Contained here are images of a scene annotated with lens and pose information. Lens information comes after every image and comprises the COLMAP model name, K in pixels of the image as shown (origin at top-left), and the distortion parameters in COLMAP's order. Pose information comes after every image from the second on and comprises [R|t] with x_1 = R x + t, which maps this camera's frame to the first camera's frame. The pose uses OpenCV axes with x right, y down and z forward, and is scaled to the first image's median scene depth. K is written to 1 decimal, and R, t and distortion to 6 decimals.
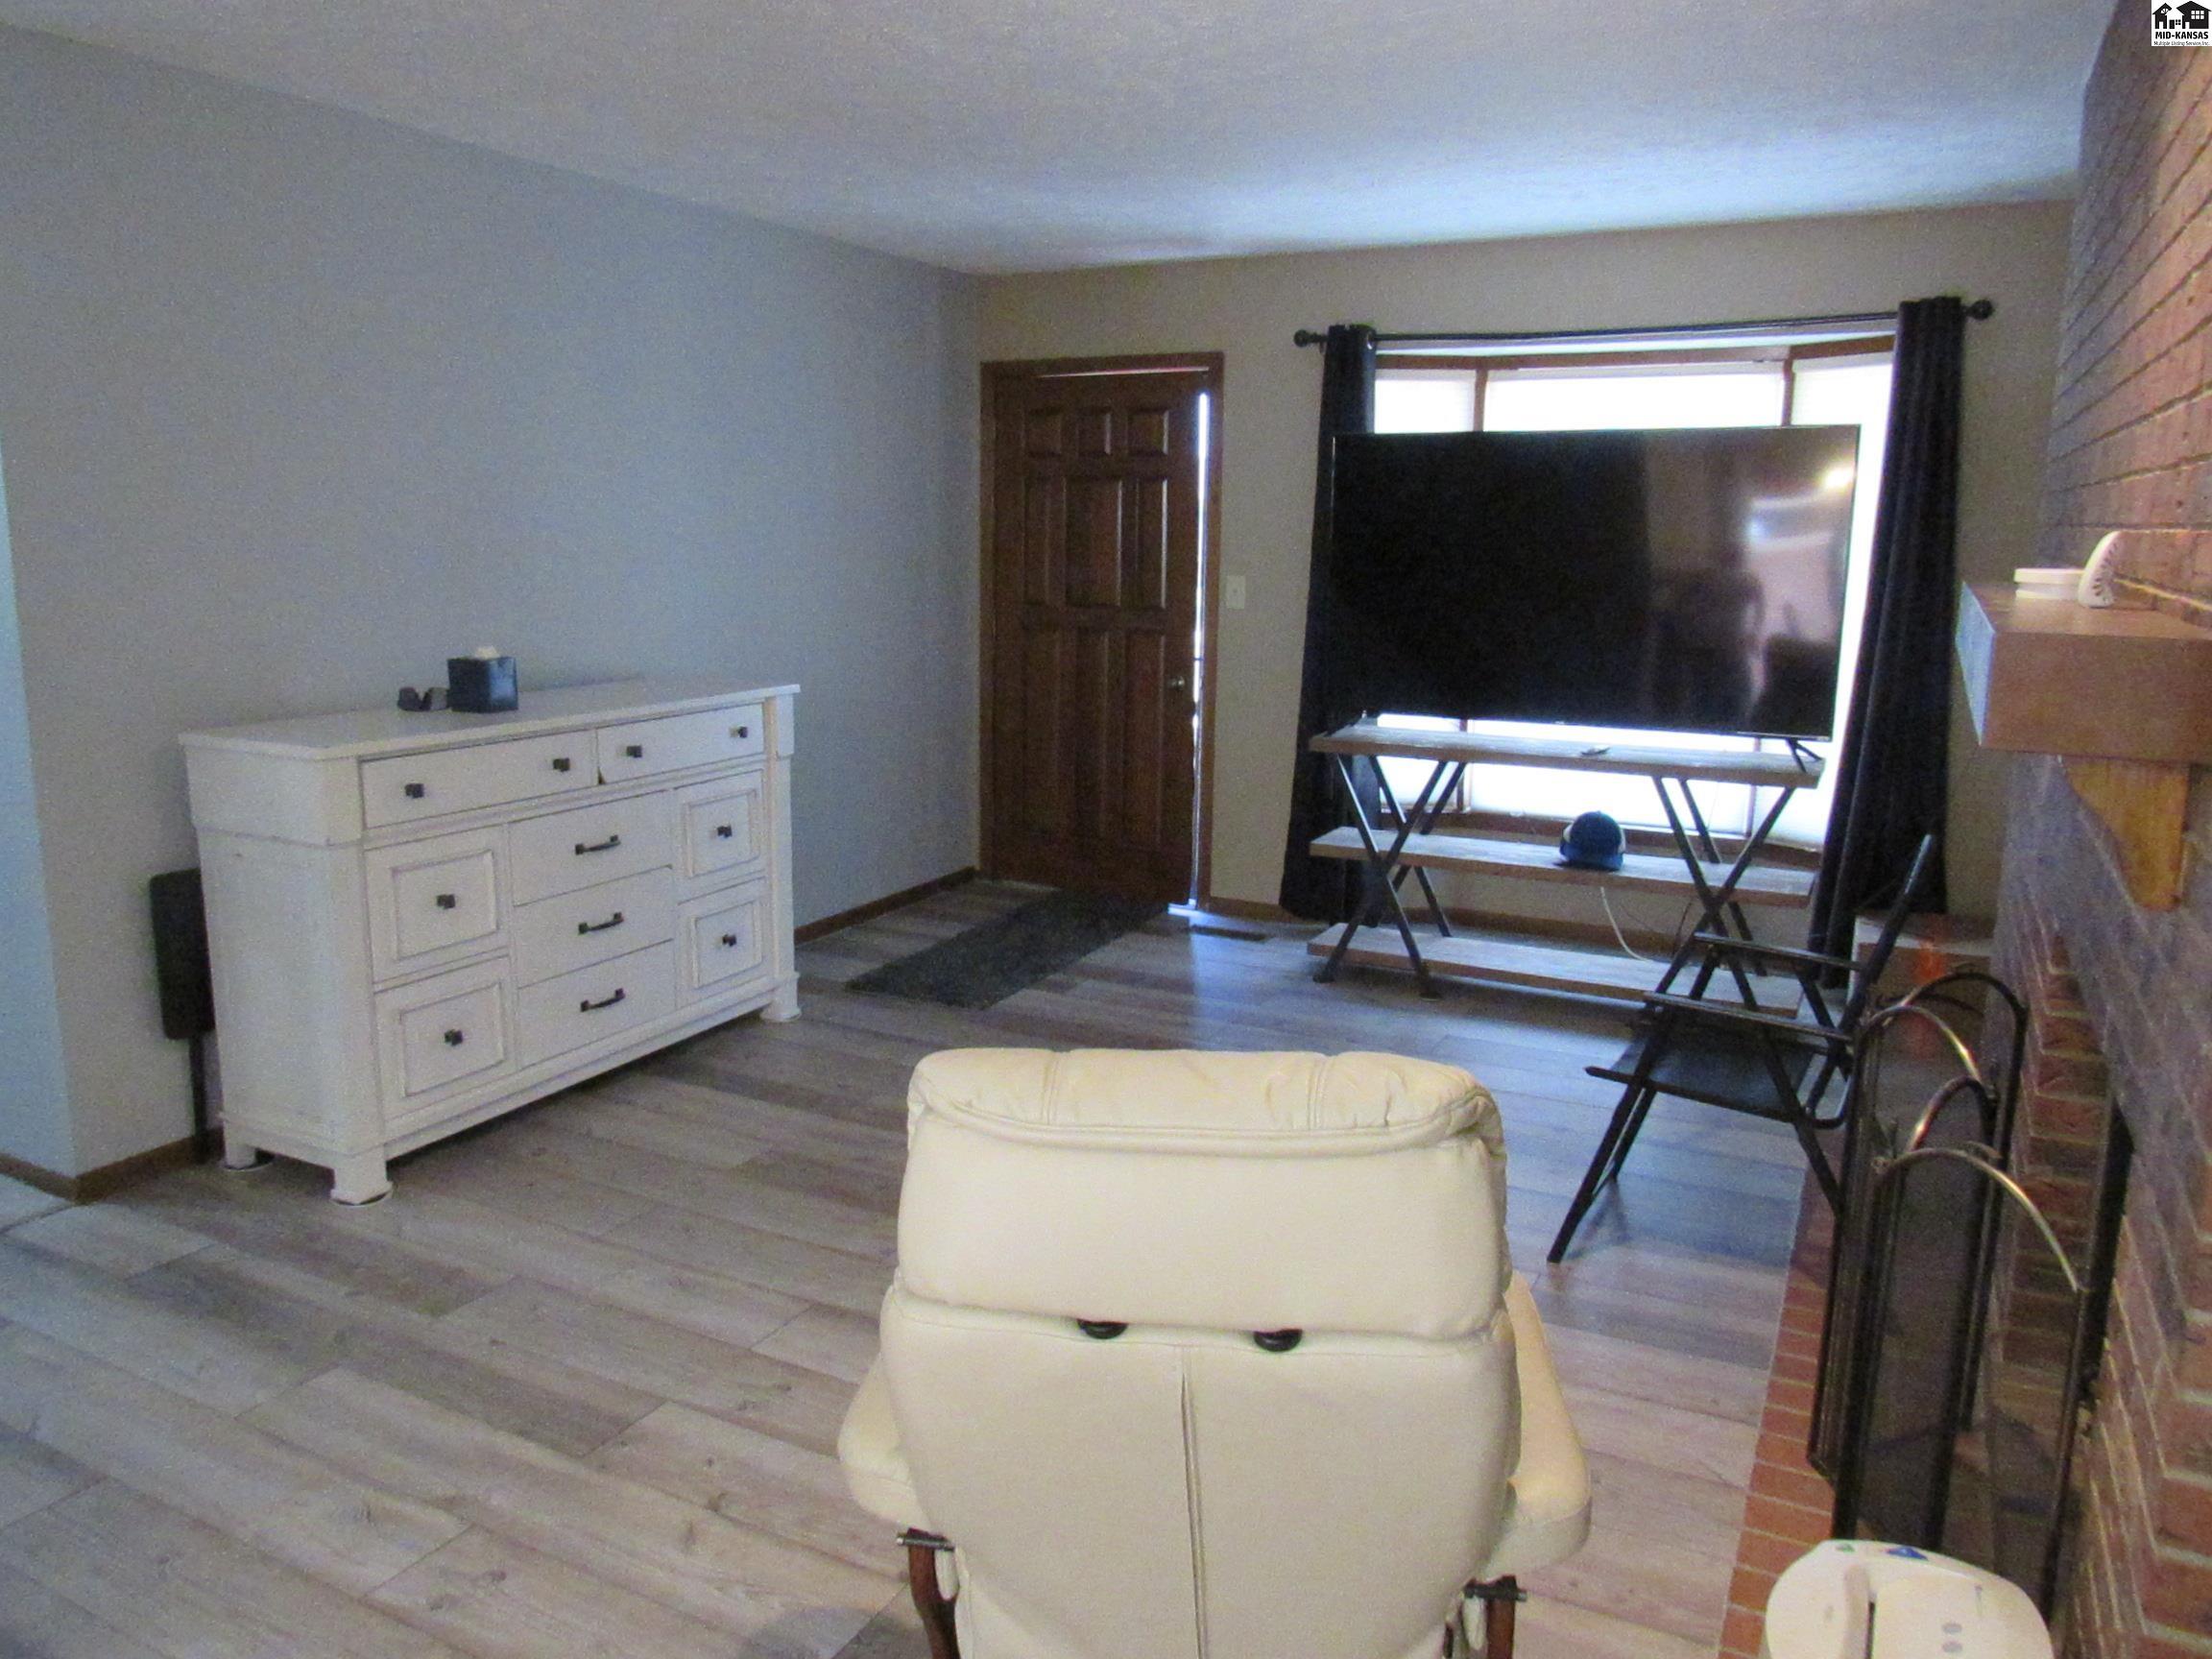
lens RADIAL K [[1616.9, 0, 1111.4], [0, 1616.9, 829.5], [0, 0, 1]] dist [0.004222, 0.001960]
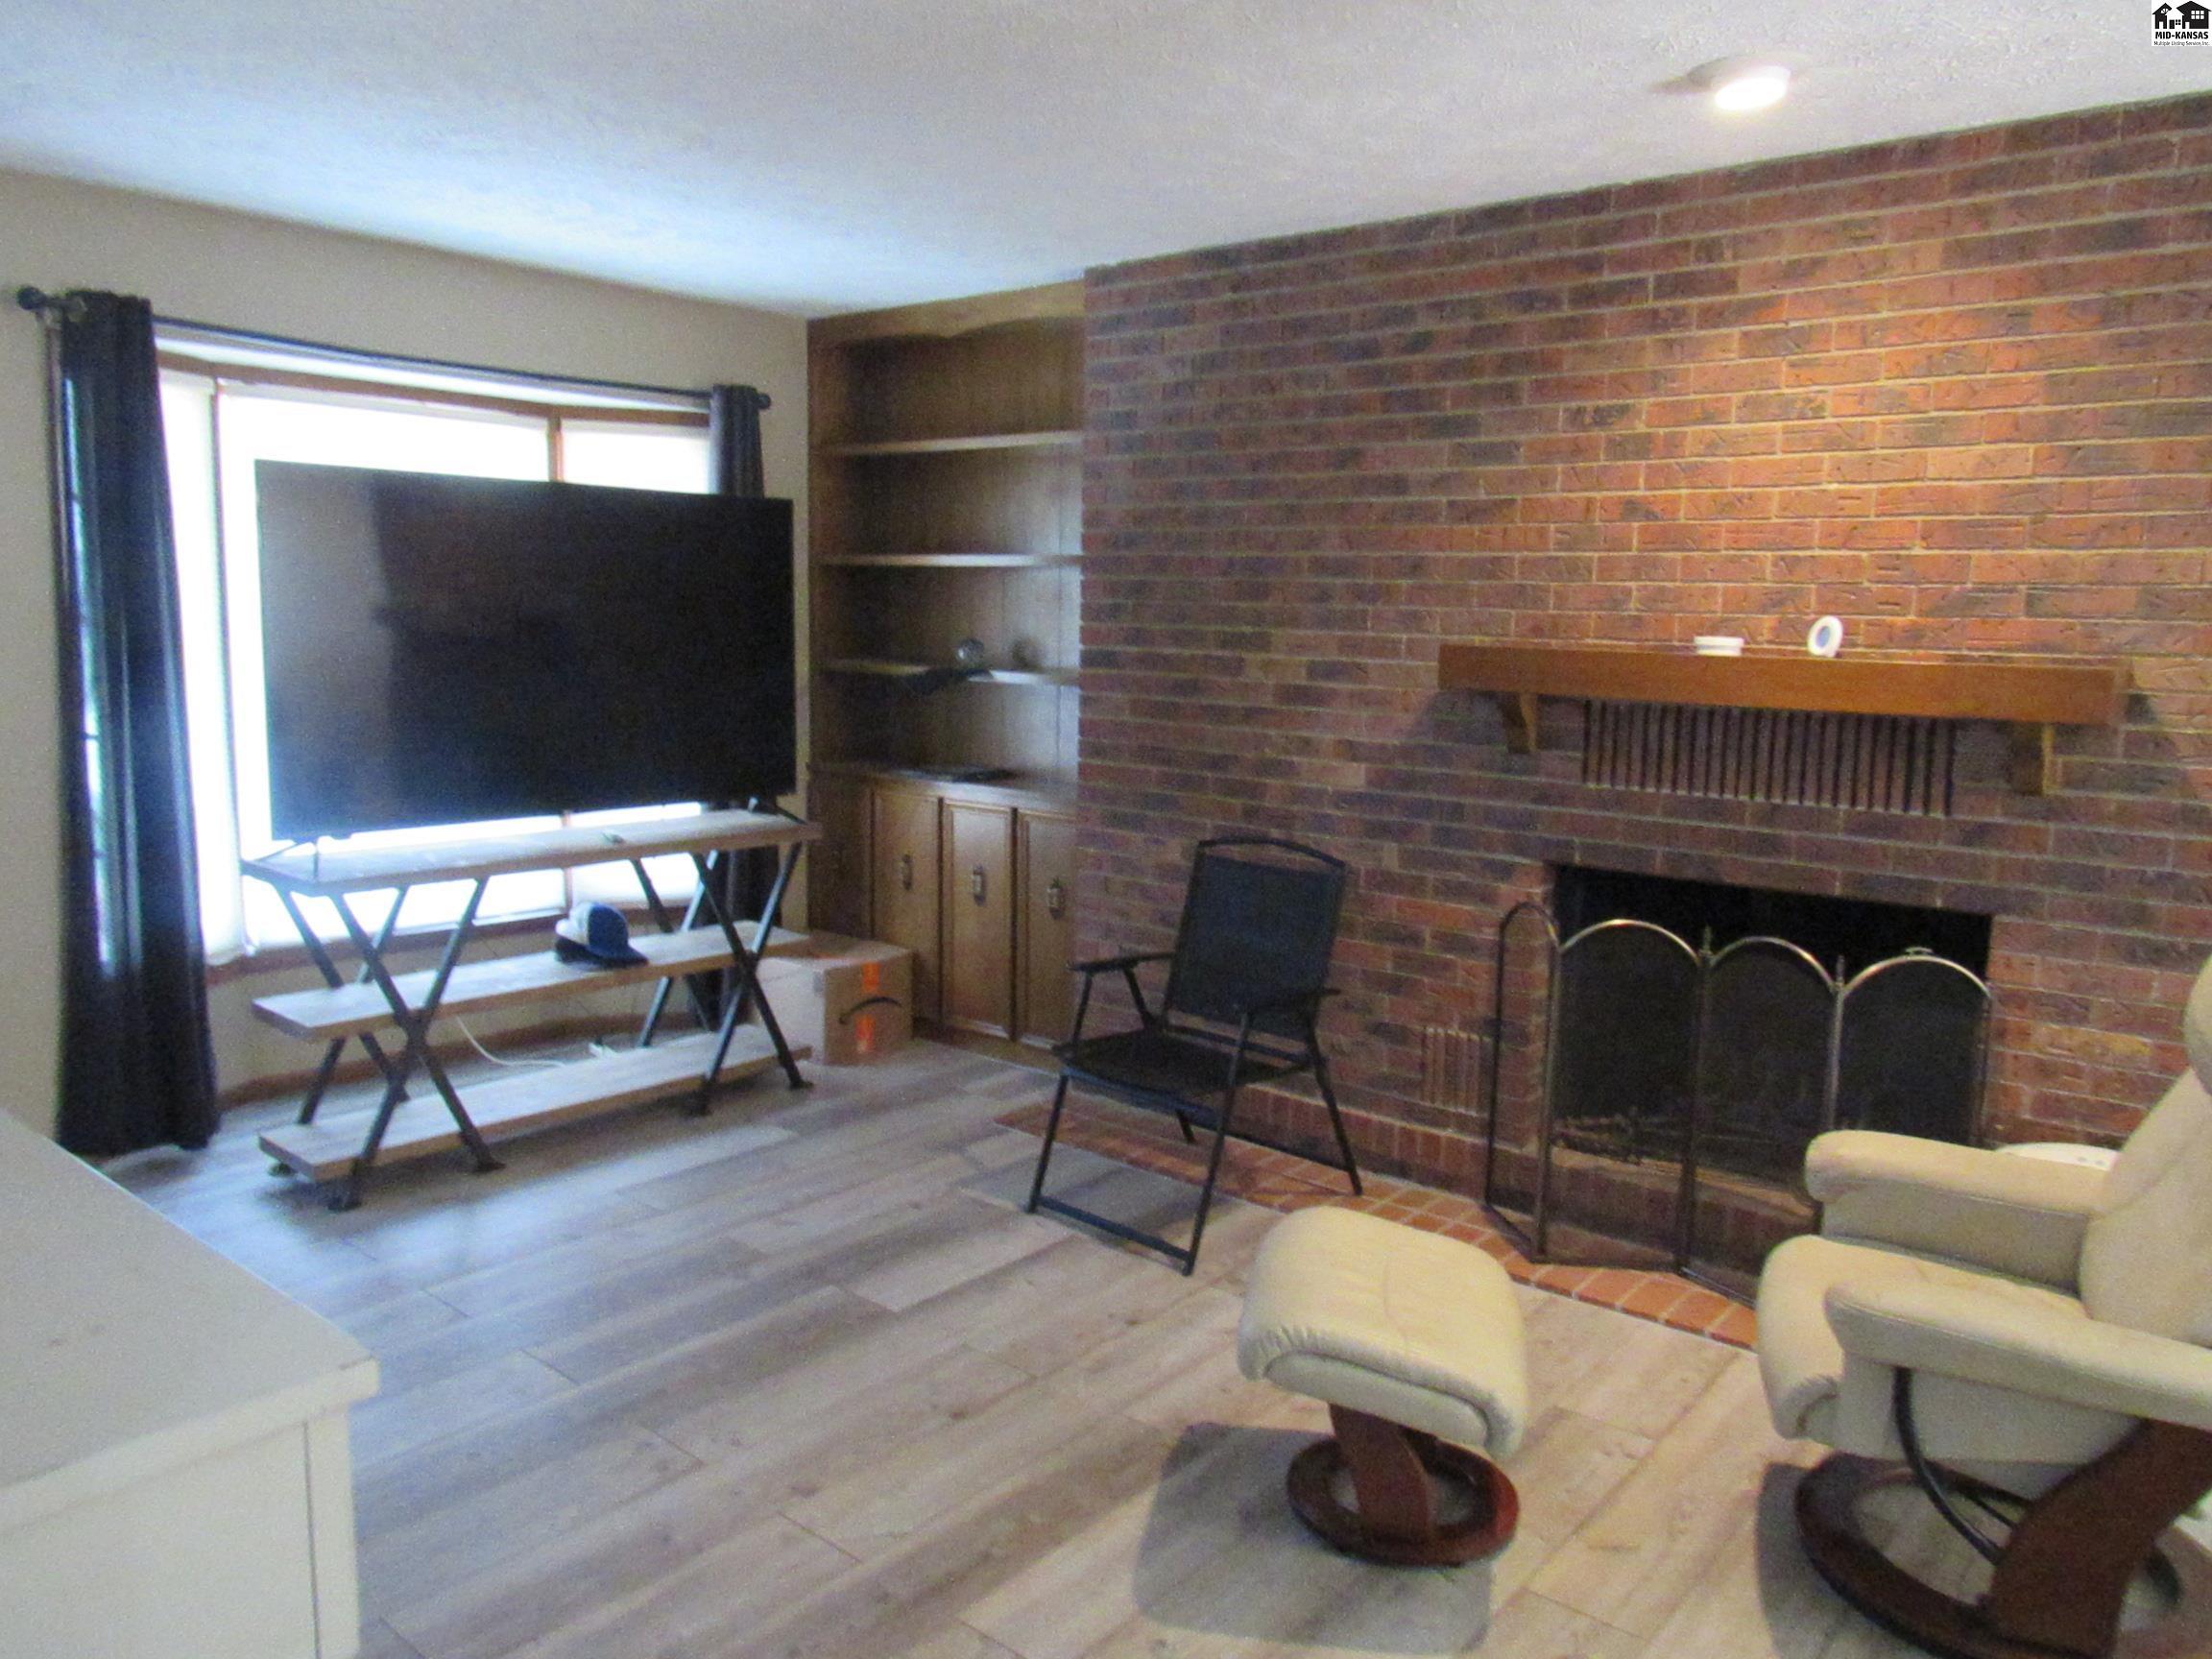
lens RADIAL K [[1616.9, 0, 1111.4], [0, 1616.9, 829.5], [0, 0, 1]] dist [0.004222, 0.001960]
pose [[0.253164, -0.131738, 0.958412, -0.473246], [0.164099, 0.982176, 0.091658, -0.085696], [-0.953404, 0.134070, 0.270270, 0.466134]]
